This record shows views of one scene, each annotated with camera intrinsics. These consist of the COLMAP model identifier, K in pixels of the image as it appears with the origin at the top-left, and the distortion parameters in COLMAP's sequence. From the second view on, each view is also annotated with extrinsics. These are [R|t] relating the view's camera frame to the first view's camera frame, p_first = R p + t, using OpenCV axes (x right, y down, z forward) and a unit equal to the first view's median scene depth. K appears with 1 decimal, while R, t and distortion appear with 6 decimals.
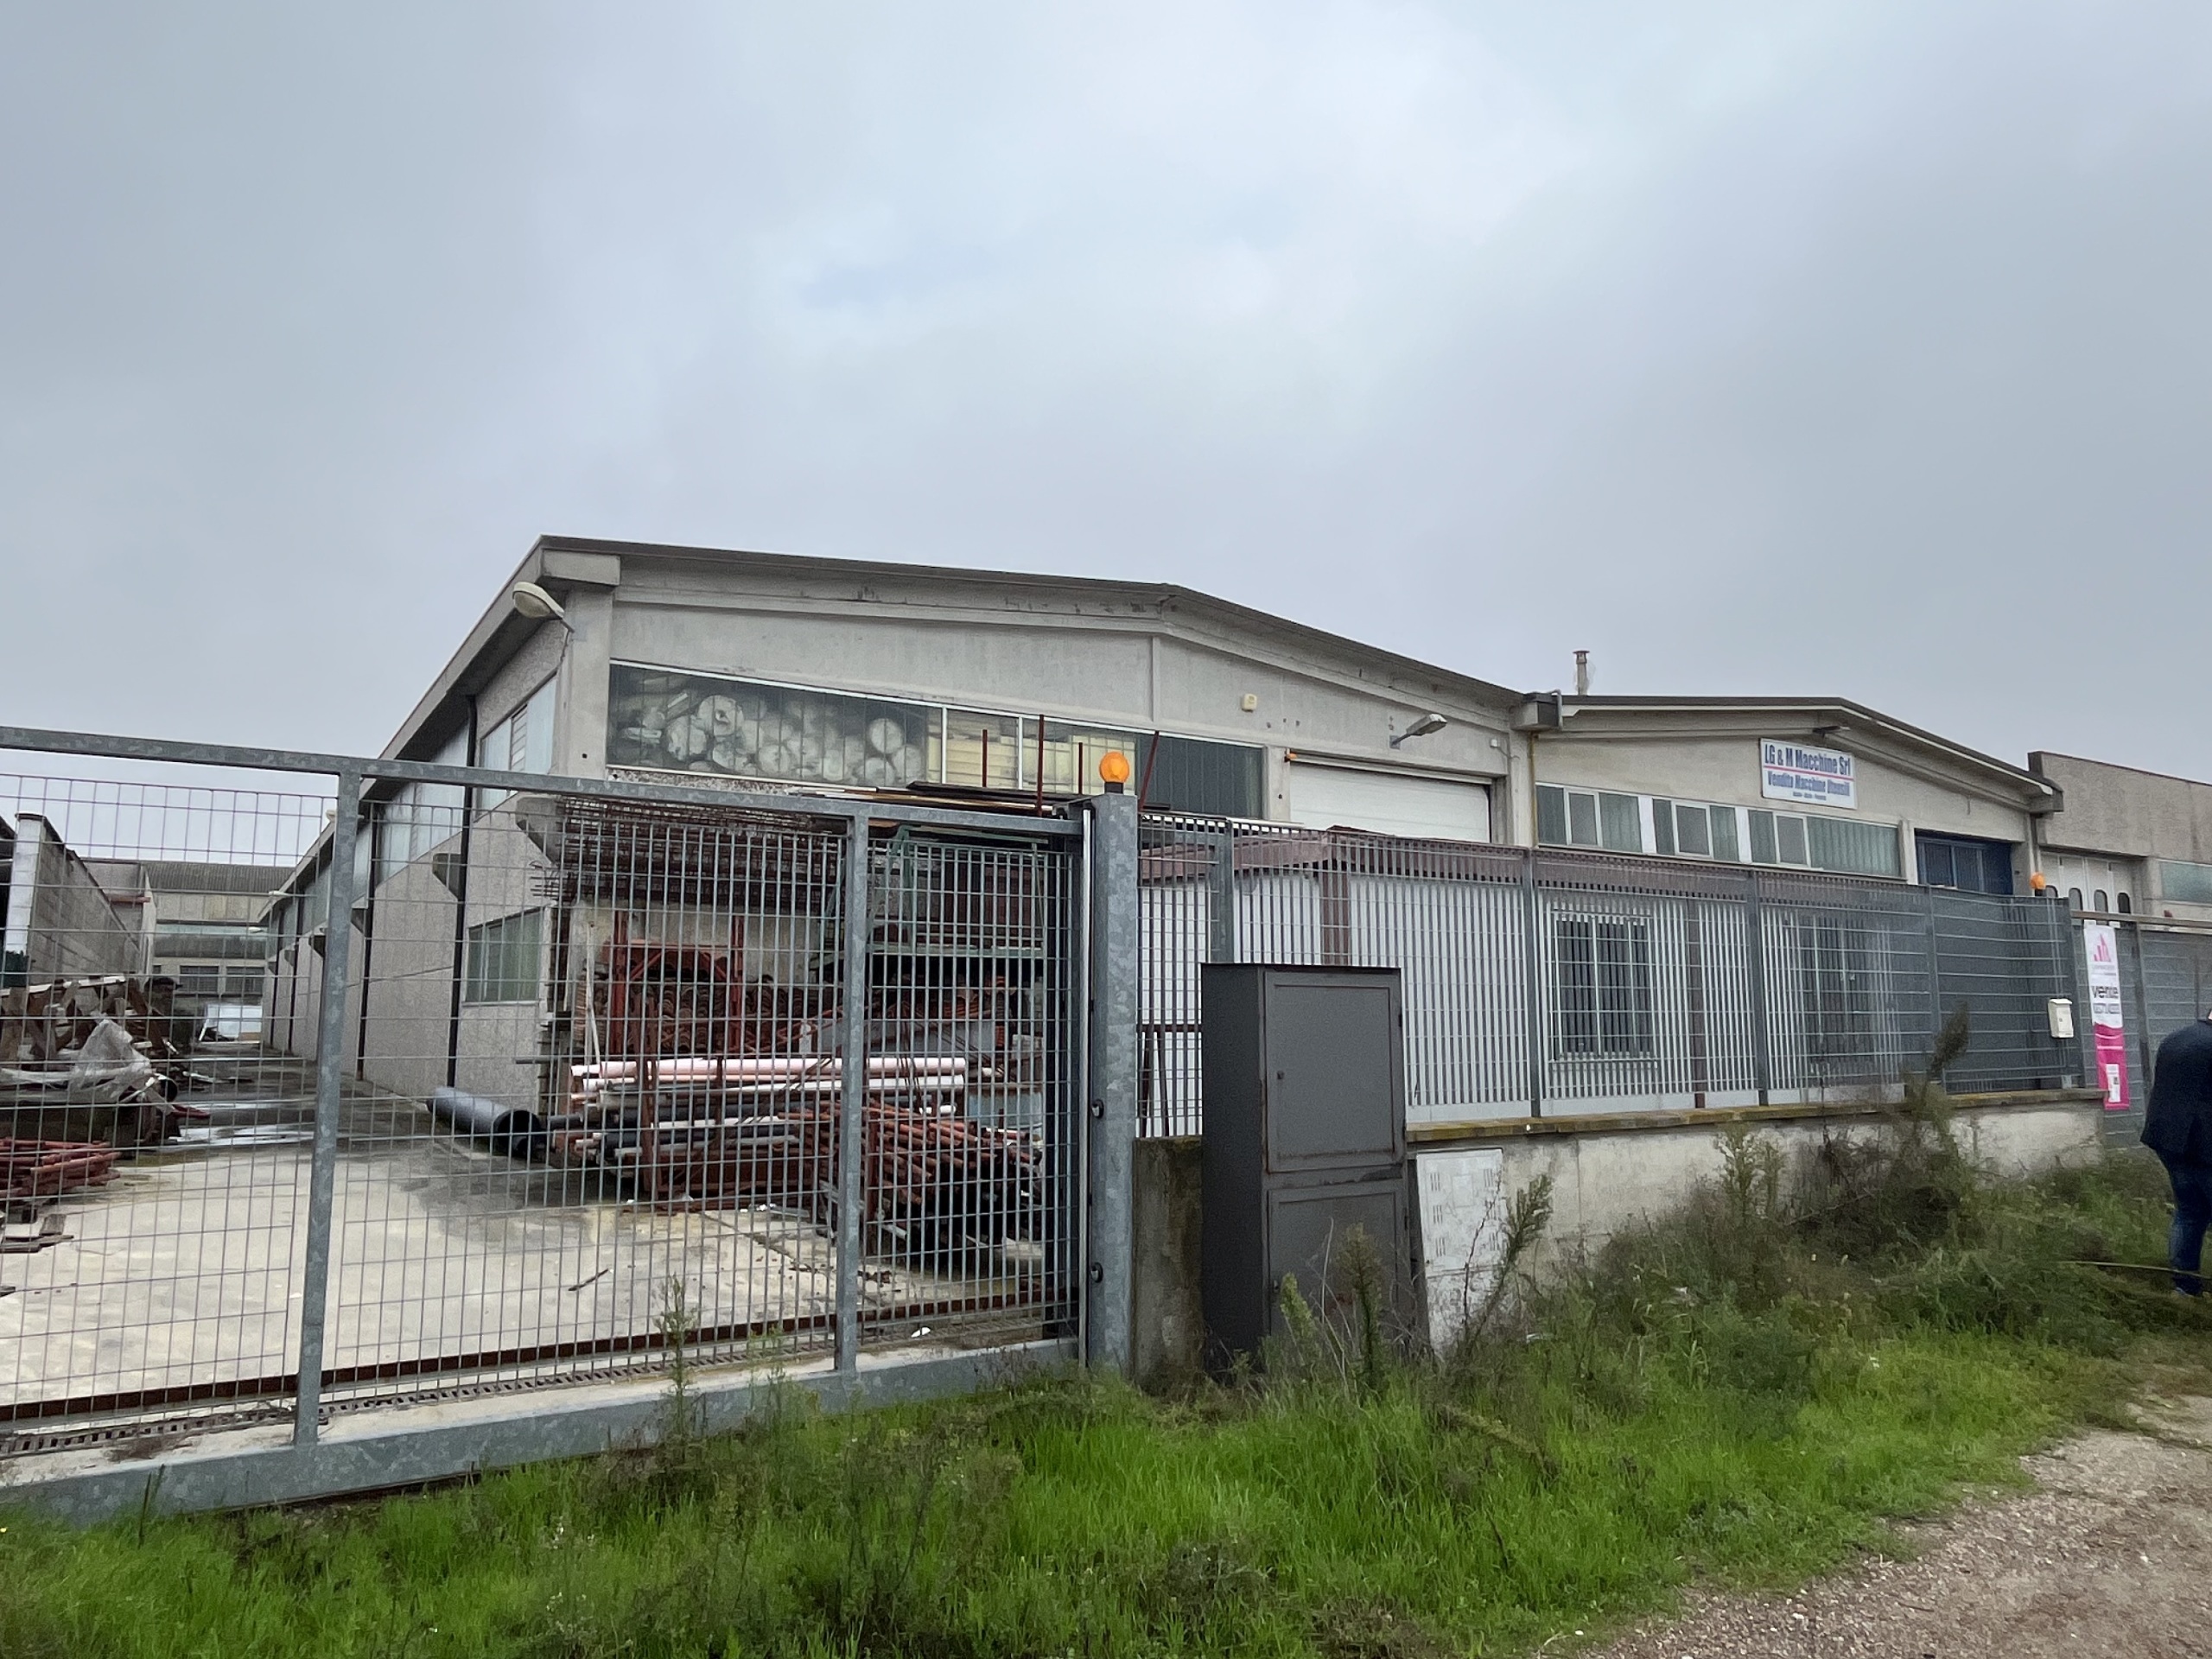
lens RADIAL K [[1422.3, 0, 1113.9], [0, 1422.3, 831.0], [0, 0, 1]] dist [-0.008316, -0.001833]
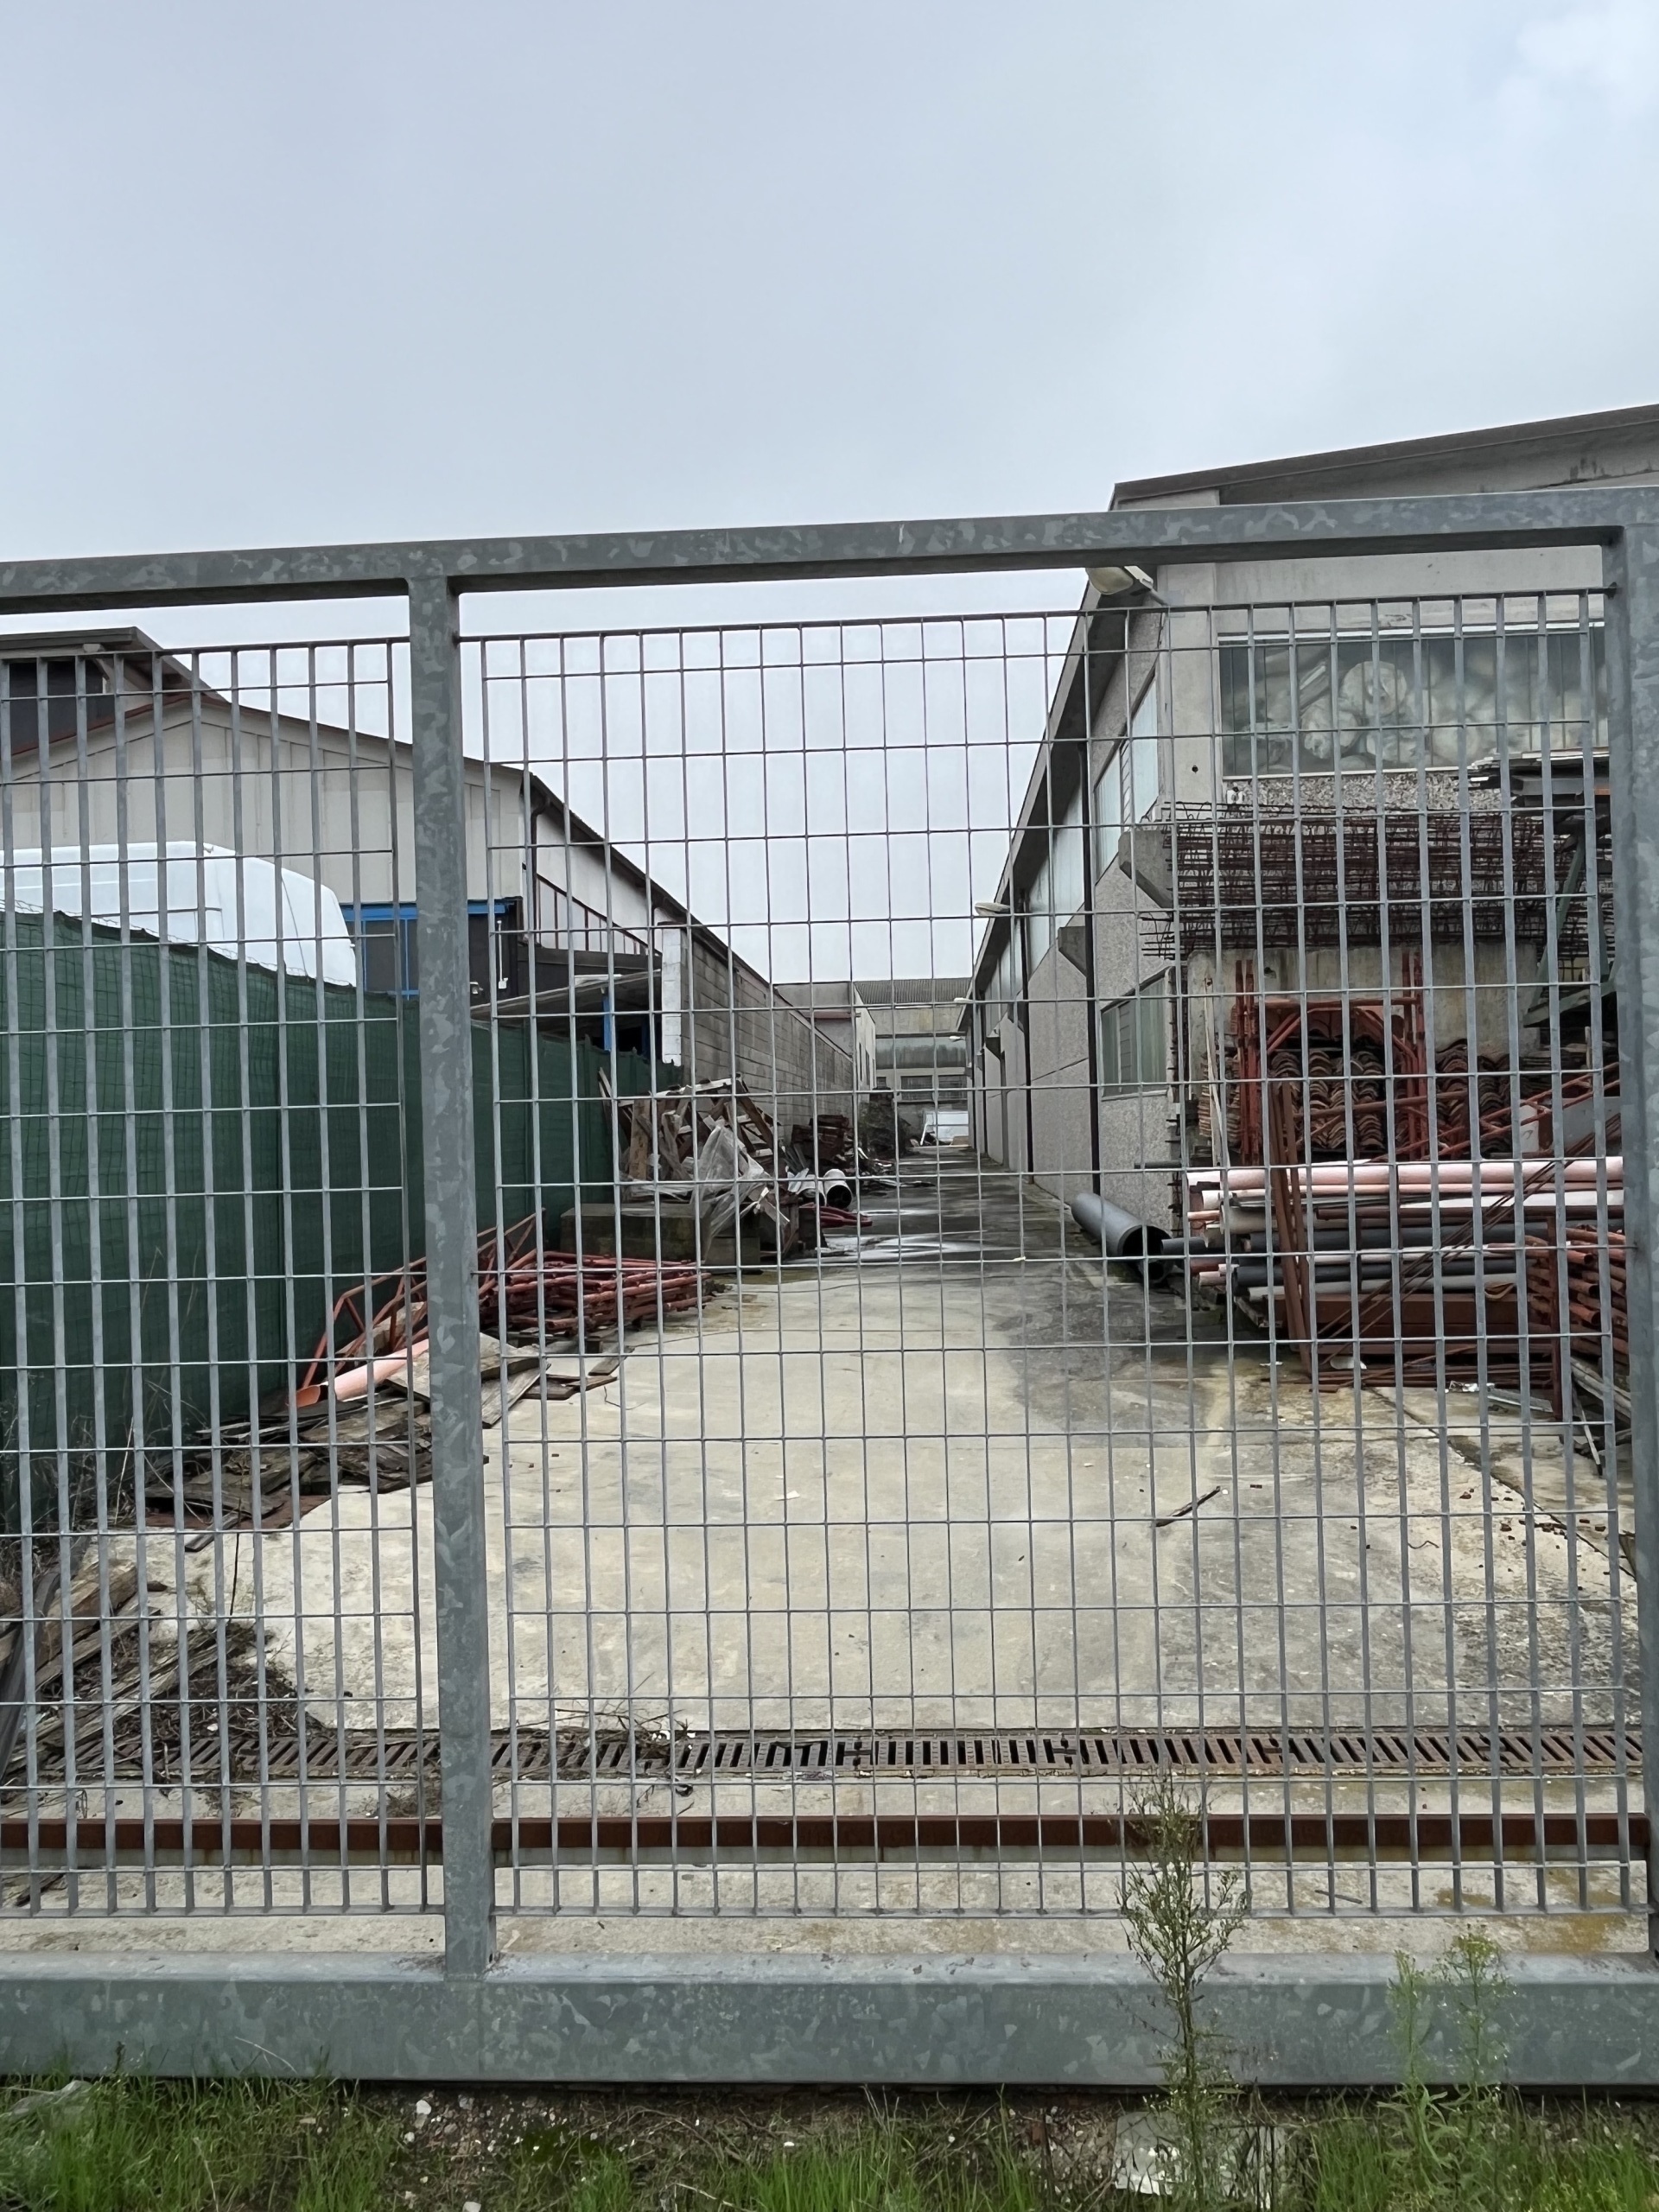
lens RADIAL K [[1590.1, 0, 837.1], [0, 1590.1, 1103.3], [0, 0, 1]] dist [0.007805, -0.000163]
pose [[0.812585, -0.031037, -0.582016, -0.039430], [0.103558, 0.990381, 0.091769, 0.028320], [0.573570, -0.134843, 0.807982, 0.186342]]
